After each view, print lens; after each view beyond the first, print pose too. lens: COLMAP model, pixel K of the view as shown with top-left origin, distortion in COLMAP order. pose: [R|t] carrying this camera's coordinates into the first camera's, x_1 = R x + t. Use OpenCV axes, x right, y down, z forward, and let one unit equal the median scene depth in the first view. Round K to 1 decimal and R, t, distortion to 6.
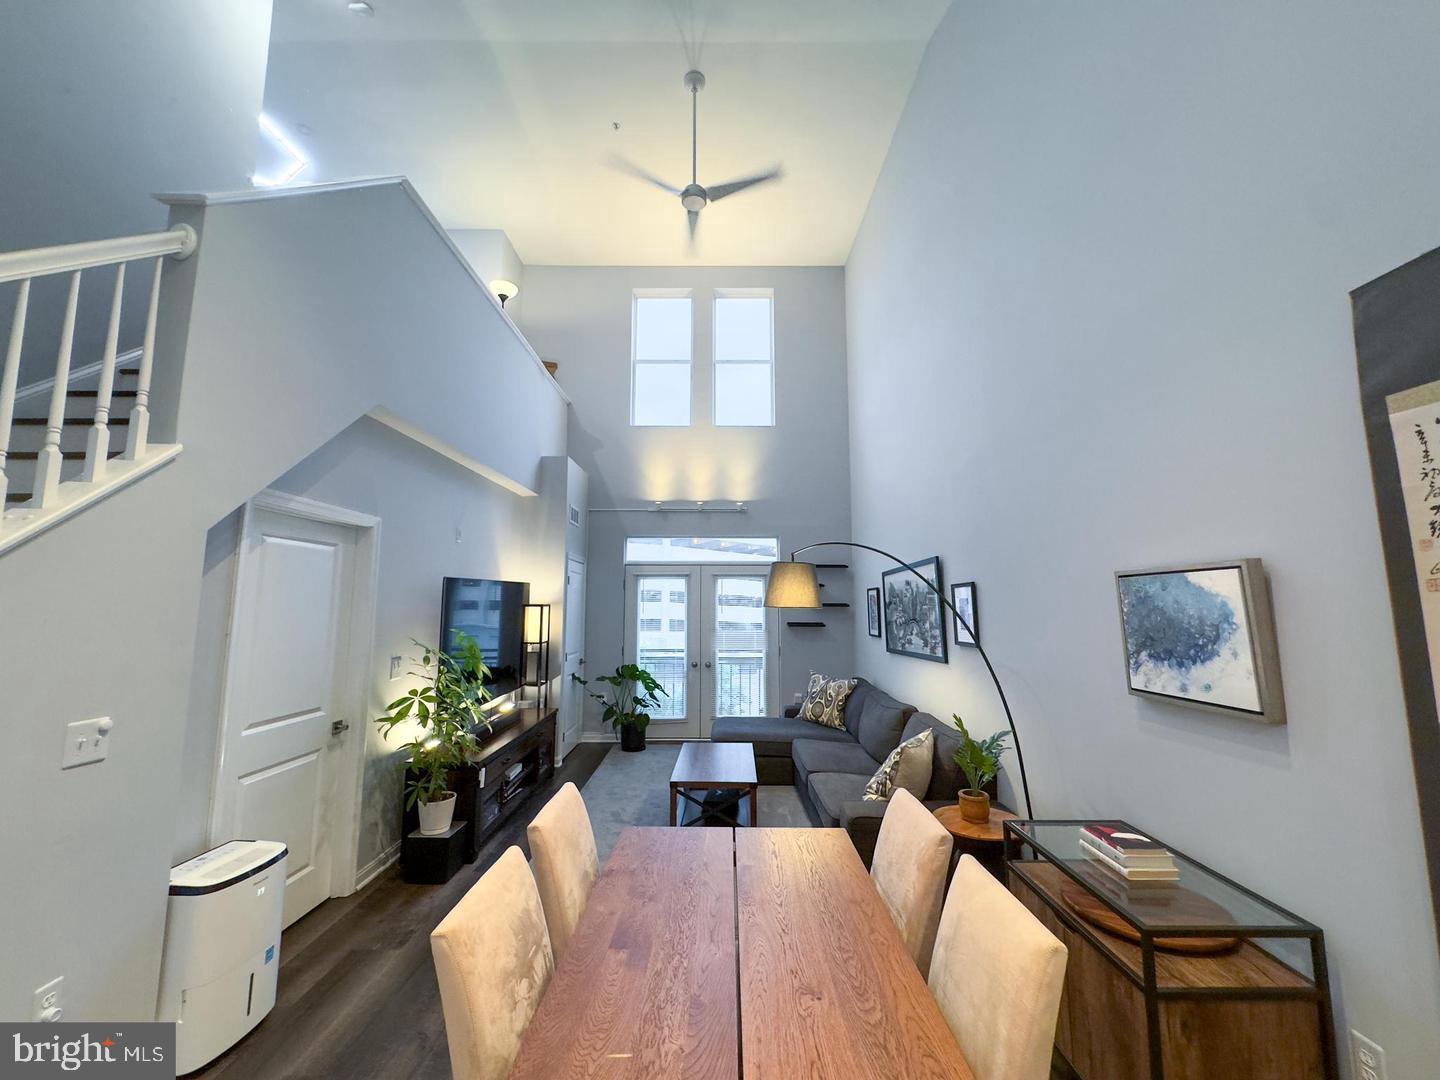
lens RADIAL K [[576.3, 0, 718.6], [0, 576.3, 536.3], [0, 0, 1]] dist [-0.002642, 0.000025]
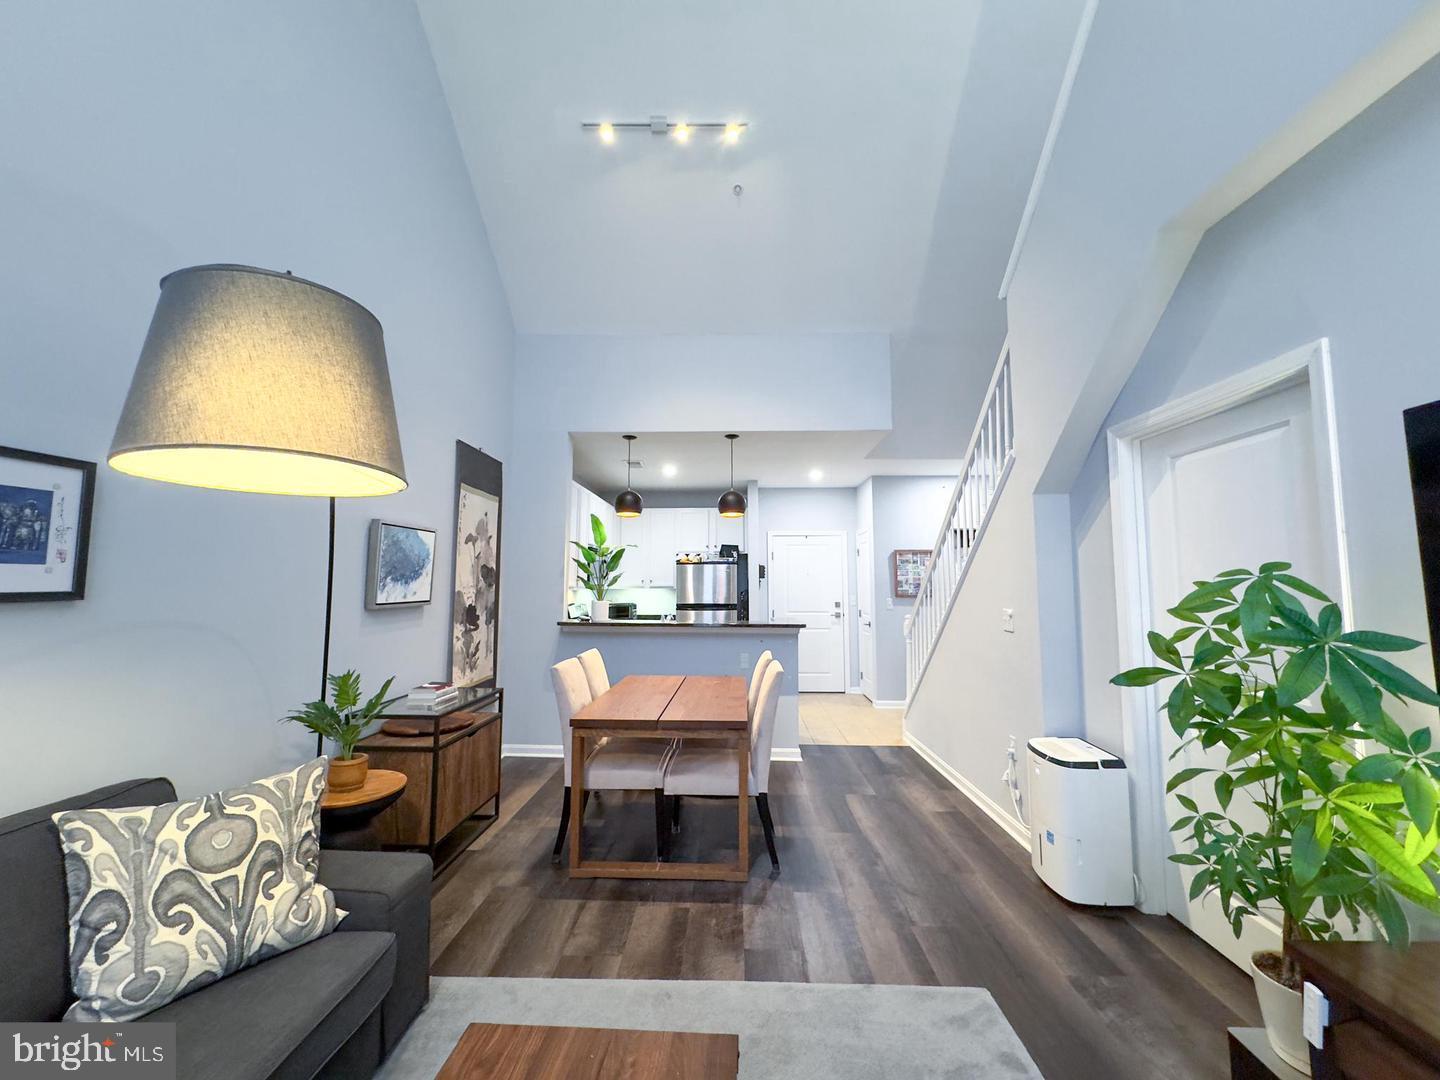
lens RADIAL K [[574.3, 0, 717.2], [0, 574.3, 538.4], [0, 0, 1]] dist [0.000391, 0.000115]
pose [[-0.999556, -0.000286, 0.029811, -0.054782], [-0.006235, 0.979842, -0.199675, 0.145104], [-0.029153, -0.199773, -0.979409, 0.899913]]
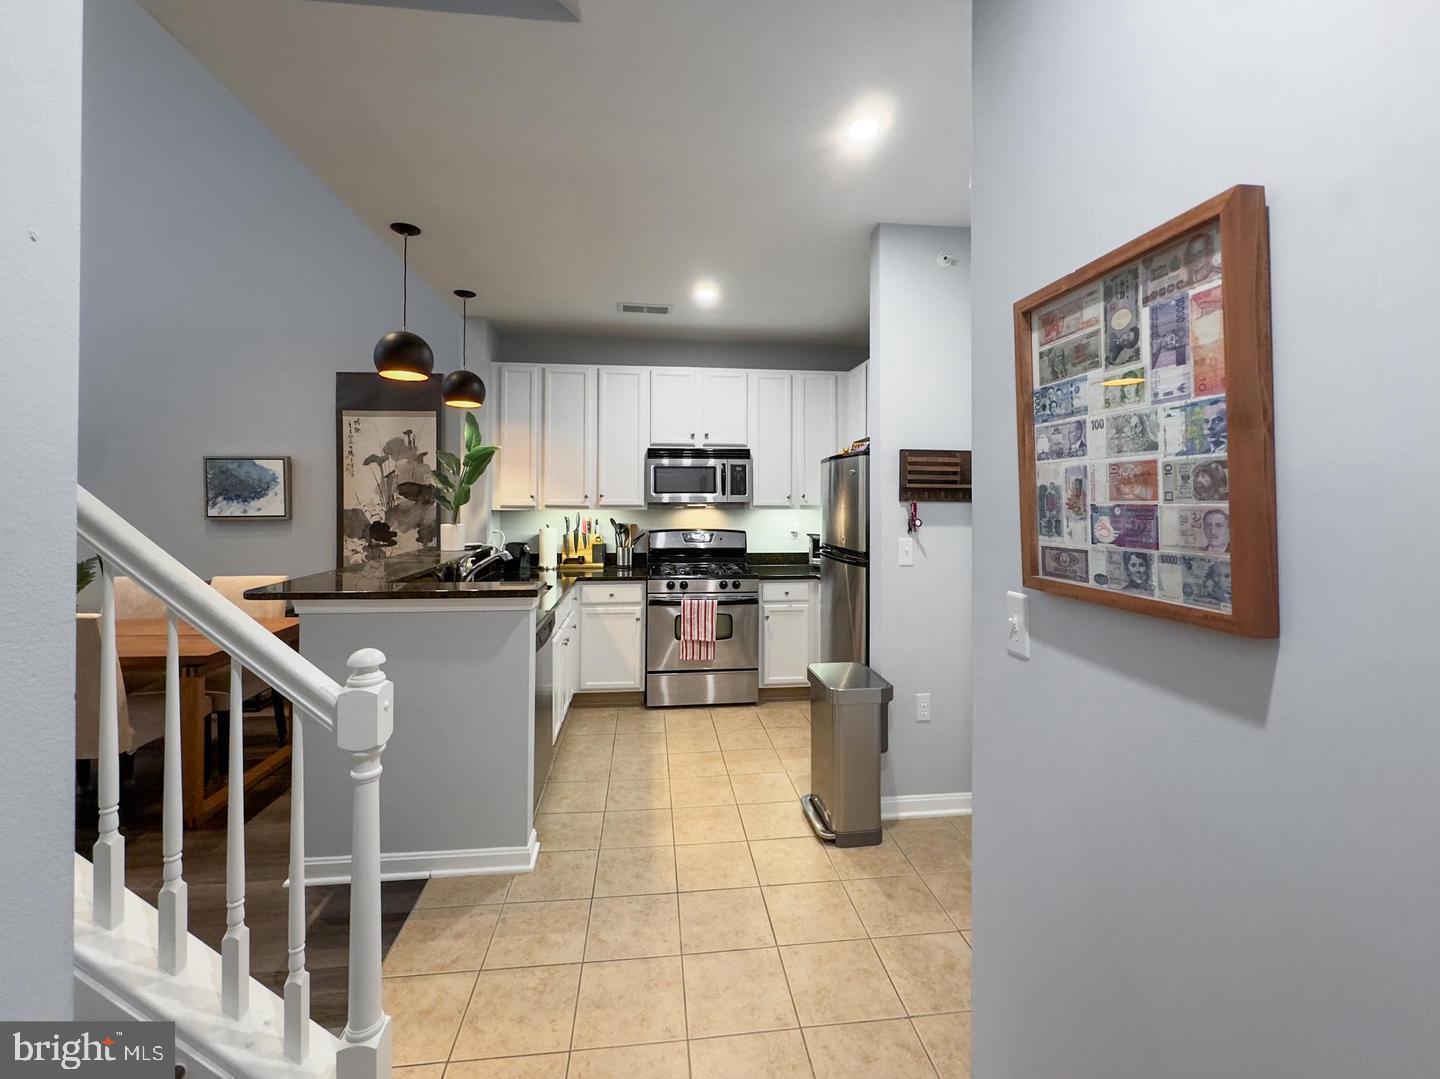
lens RADIAL K [[609.3, 0, 727.8], [0, 609.3, 494.7], [0, 0, 1]] dist [-0.002555, -0.000122]
pose [[-0.128148, 0.003543, 0.991749, -0.586485], [-0.119326, 0.992674, -0.018965, 0.007896], [-0.984550, -0.120772, -0.126787, -0.174462]]
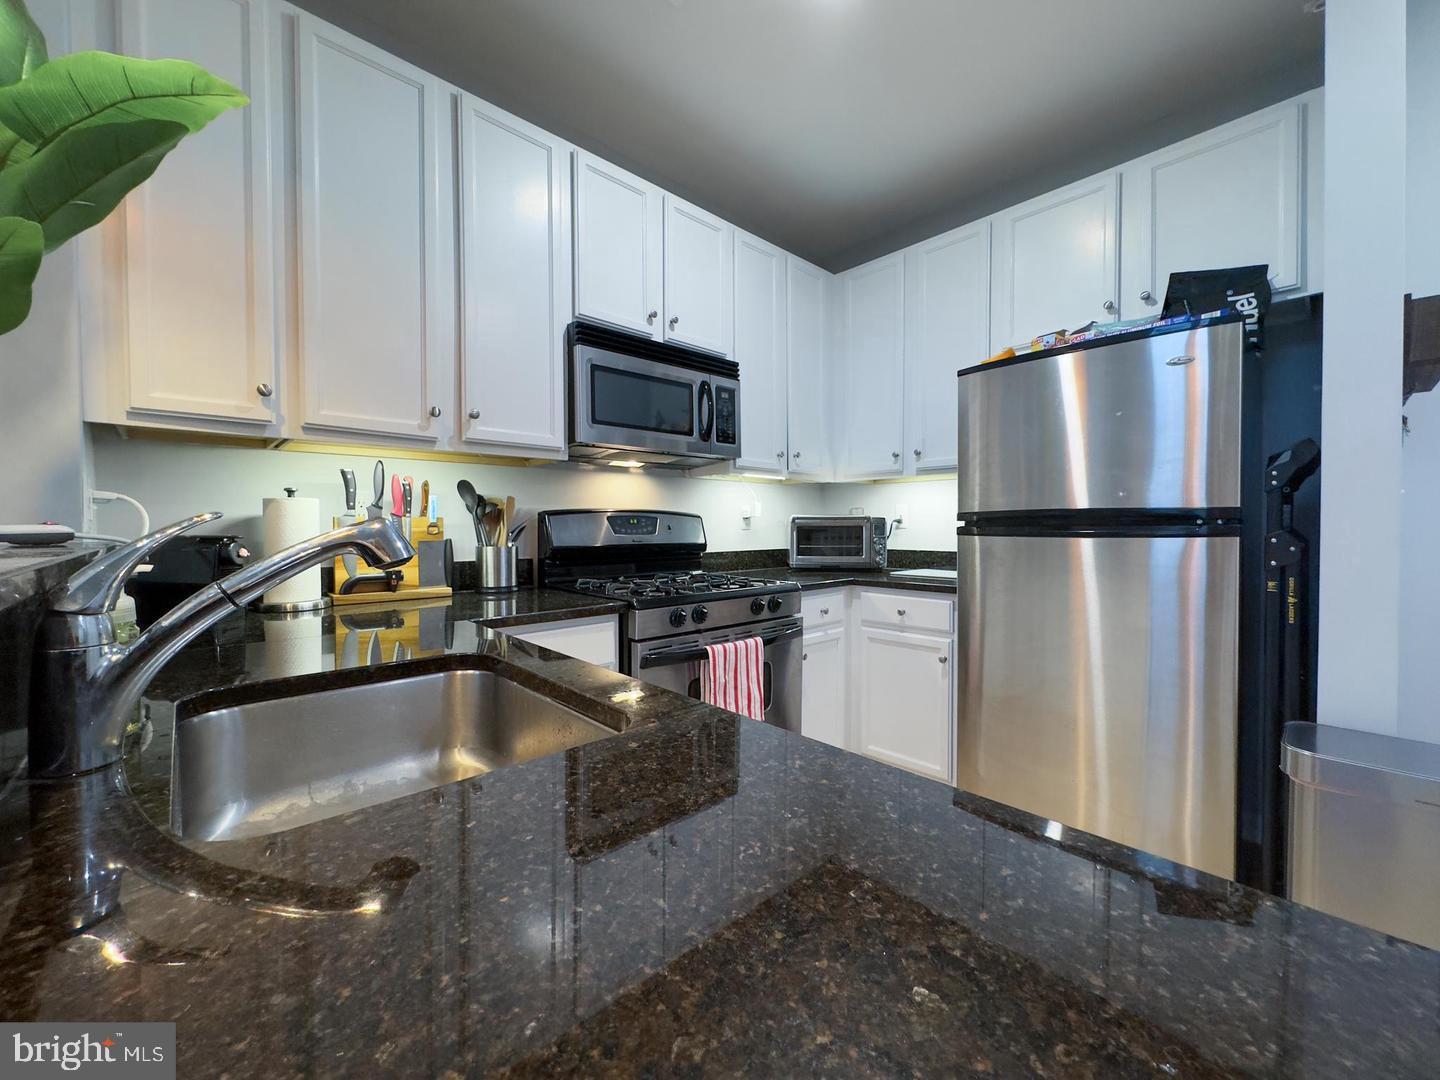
lens RADIAL K [[576.3, 0, 718.6], [0, 576.3, 536.3], [0, 0, 1]] dist [-0.002642, 0.000025]
pose [[-0.682482, -0.014233, 0.730764, -0.088562], [-0.084470, 0.994647, -0.059516, 0.084312], [-0.726005, -0.102347, -0.680031, -0.006974]]
